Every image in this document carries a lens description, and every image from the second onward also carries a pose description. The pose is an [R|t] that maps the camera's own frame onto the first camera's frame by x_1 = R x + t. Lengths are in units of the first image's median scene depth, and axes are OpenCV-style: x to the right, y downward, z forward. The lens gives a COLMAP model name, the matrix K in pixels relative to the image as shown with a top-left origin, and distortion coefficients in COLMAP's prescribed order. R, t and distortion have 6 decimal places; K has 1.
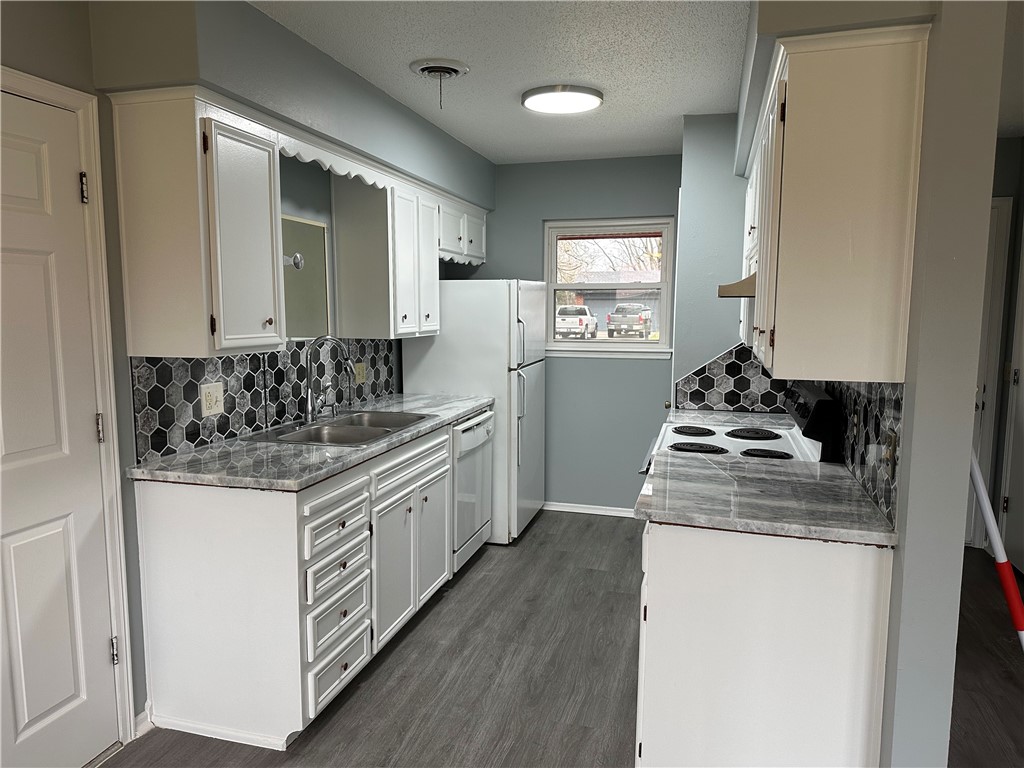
lens RADIAL K [[712.0, 0, 512.0], [0, 712.0, 384.0], [0, 0, 1]] dist [0.103965, -0.159548]
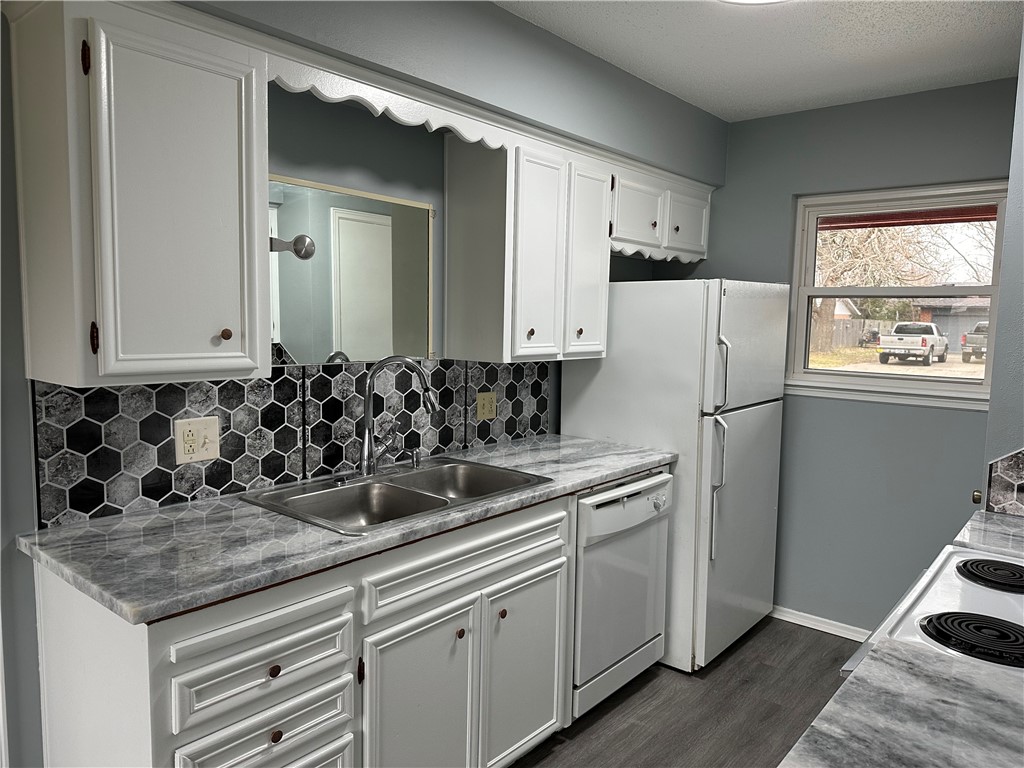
lens RADIAL K [[712.0, 0, 512.0], [0, 712.0, 384.0], [0, 0, 1]] dist [0.103965, -0.159548]
pose [[0.907594, 0.054189, -0.416338, 0.129546], [-0.062099, 0.998055, -0.005470, -0.038319], [0.415232, 0.030819, 0.909194, 0.358891]]
